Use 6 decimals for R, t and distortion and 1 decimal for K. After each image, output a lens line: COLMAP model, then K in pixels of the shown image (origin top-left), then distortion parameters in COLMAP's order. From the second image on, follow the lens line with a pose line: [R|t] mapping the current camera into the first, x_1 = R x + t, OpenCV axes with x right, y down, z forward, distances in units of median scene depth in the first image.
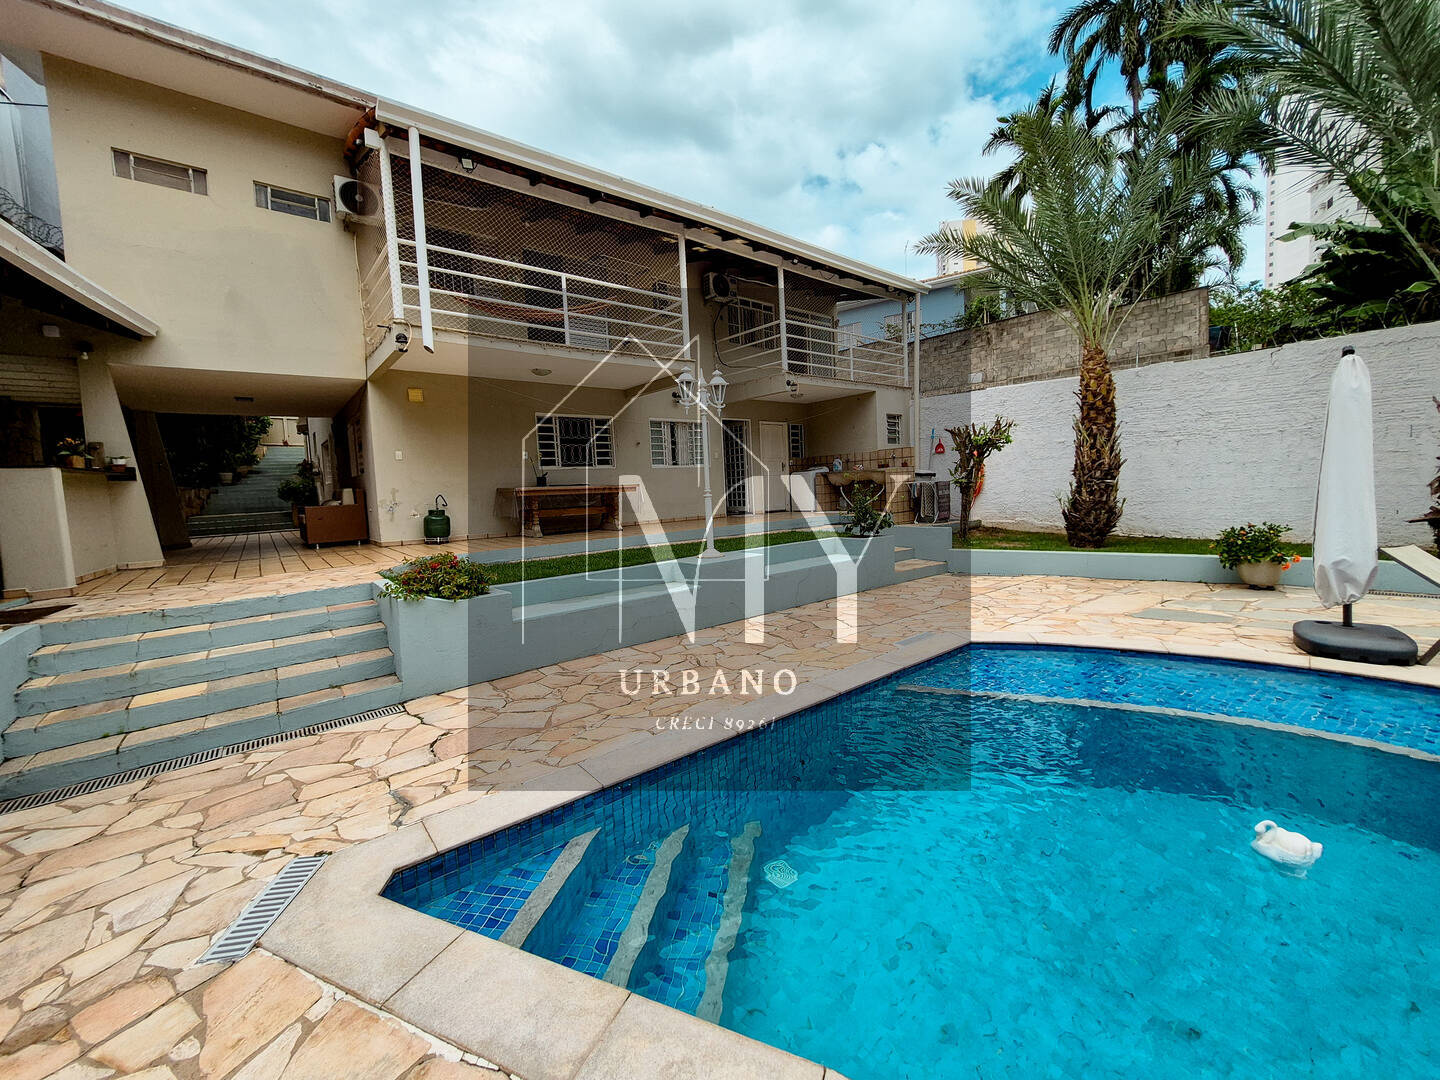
lens RADIAL K [[573.3, 0, 718.5], [0, 573.3, 554.6], [0, 0, 1]] dist [0.015197, 0.000070]
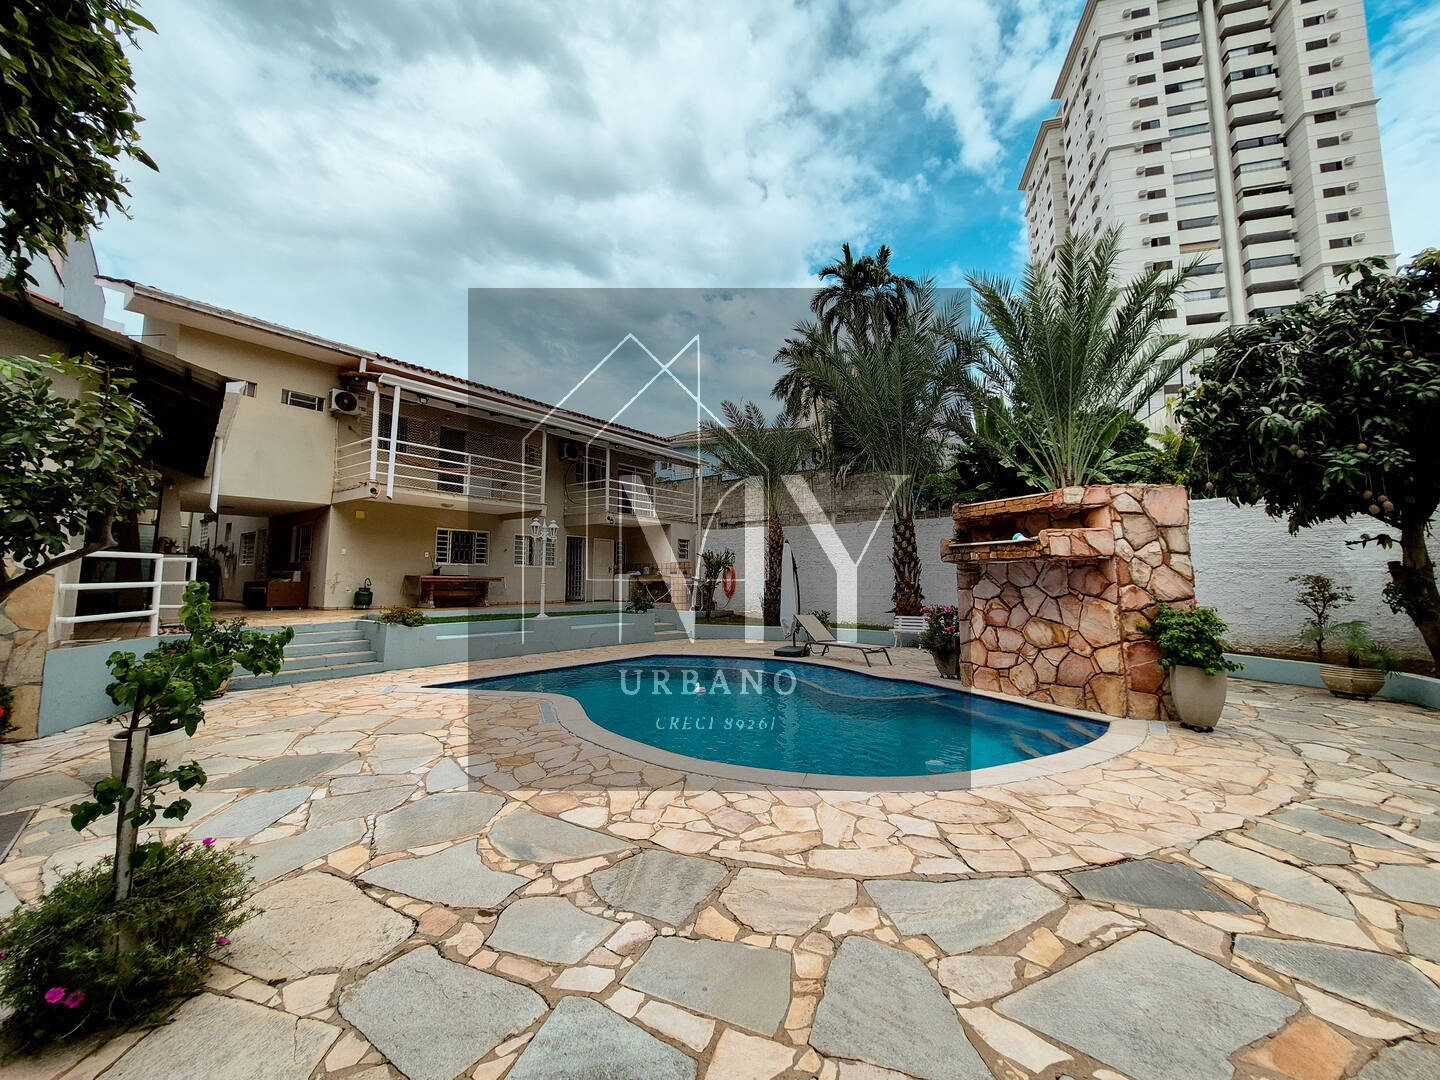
lens RADIAL K [[571.9, 0, 720.8], [0, 571.9, 532.5], [0, 0, 1]] dist [0.000228, 0.000165]
pose [[0.969514, 0.061745, 0.237128, 0.056253], [-0.008930, 0.975991, -0.217626, 0.094750], [-0.244872, 0.208874, 0.946789, -0.650806]]
